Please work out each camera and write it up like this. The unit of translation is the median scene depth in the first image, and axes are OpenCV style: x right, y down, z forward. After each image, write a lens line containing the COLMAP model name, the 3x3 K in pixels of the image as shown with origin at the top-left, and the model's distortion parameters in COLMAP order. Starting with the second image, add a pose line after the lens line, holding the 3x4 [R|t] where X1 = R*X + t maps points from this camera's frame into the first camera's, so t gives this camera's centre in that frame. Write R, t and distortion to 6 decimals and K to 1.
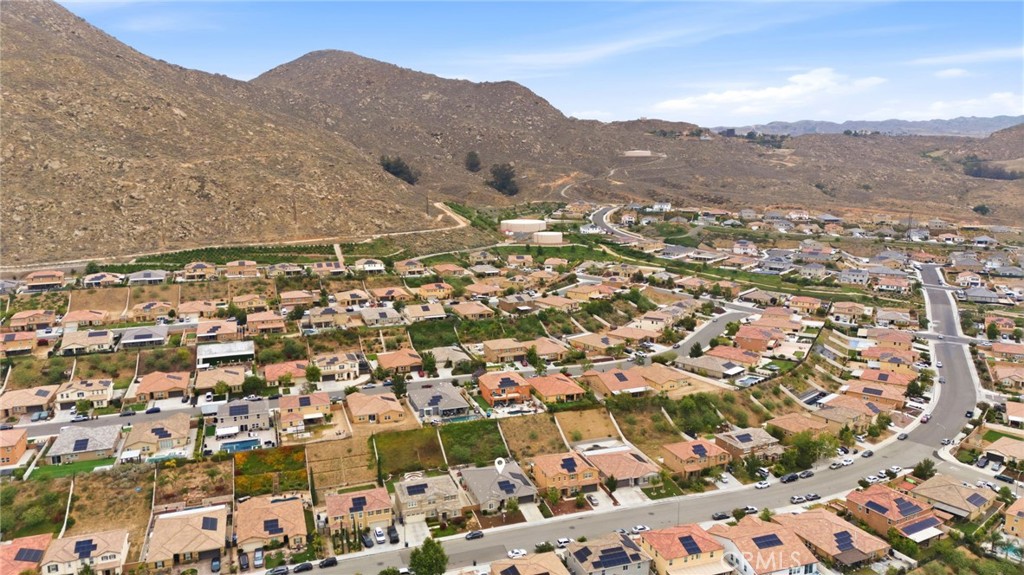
lens RADIAL K [[742.5, 0, 516.0], [0, 742.5, 289.2], [0, 0, 1]] dist [0.091581, -0.094920]
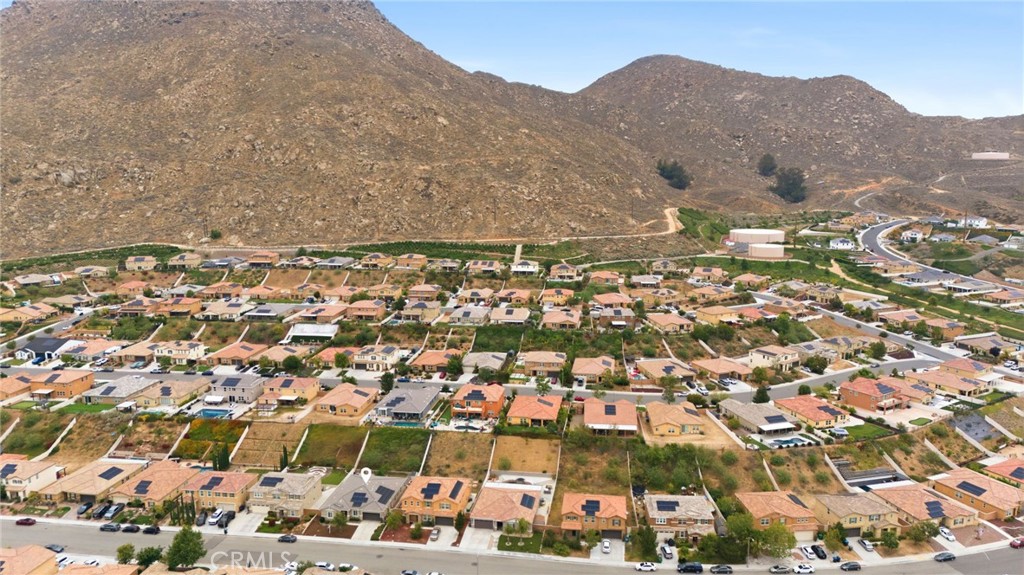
lens RADIAL K [[742.5, 0, 516.0], [0, 742.5, 289.2], [0, 0, 1]] dist [0.091581, -0.094920]
pose [[0.881848, 0.084294, -0.463939, 0.237406], [-0.087530, 0.996055, 0.014598, -0.013679], [0.463339, 0.027735, 0.885747, 0.096509]]
